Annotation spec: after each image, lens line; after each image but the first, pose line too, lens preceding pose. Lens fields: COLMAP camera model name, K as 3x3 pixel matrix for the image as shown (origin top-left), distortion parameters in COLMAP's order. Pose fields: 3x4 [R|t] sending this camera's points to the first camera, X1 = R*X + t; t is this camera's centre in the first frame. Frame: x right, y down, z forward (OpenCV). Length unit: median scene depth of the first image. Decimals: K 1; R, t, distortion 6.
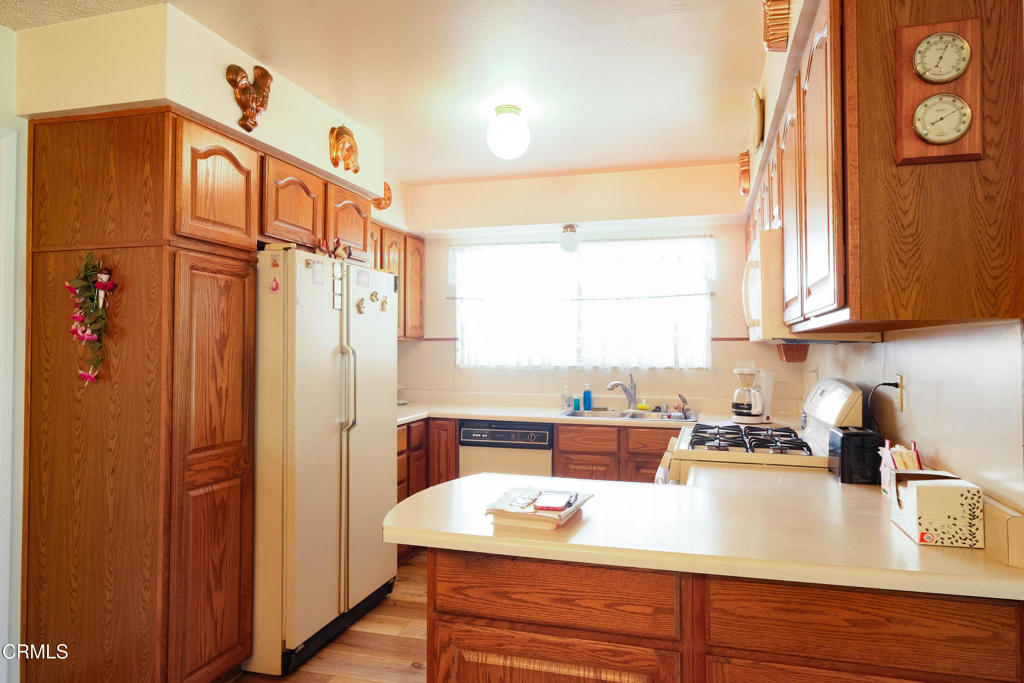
lens RADIAL K [[654.8, 0, 514.9], [0, 654.8, 334.4], [0, 0, 1]] dist [-0.000665, -0.000803]
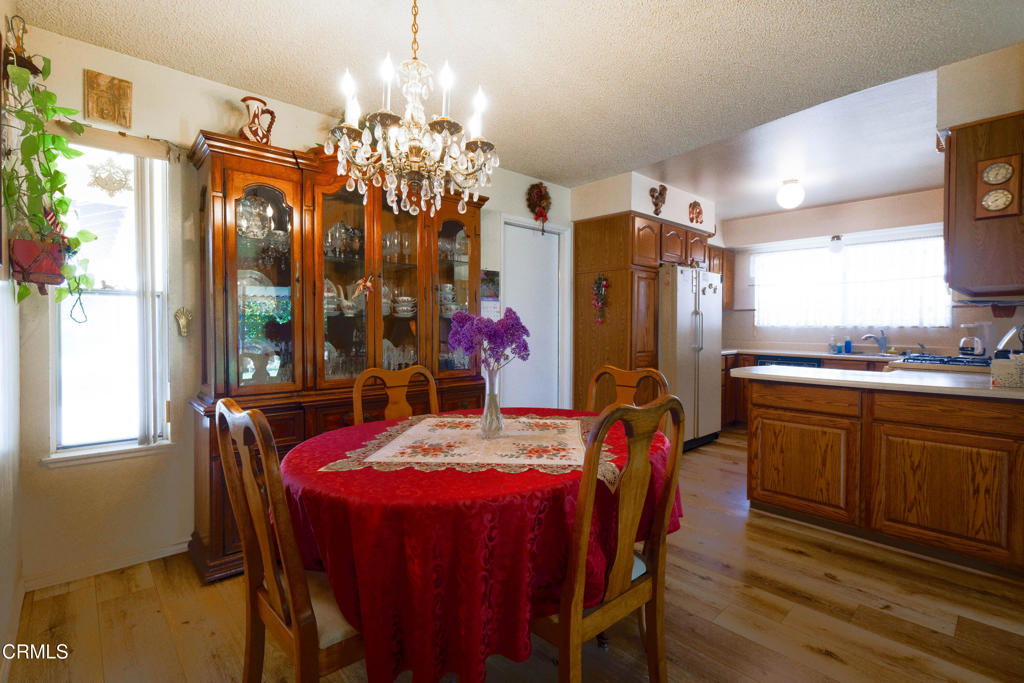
lens RADIAL K [[479.7, 0, 513.2], [0, 479.7, 337.1], [0, 0, 1]] dist [-0.002025, 0.000402]
pose [[0.856059, 0.014570, -0.516672, 0.029551], [0.008224, 0.999092, 0.041800, 0.037852], [0.516812, -0.040032, 0.855162, -0.682446]]
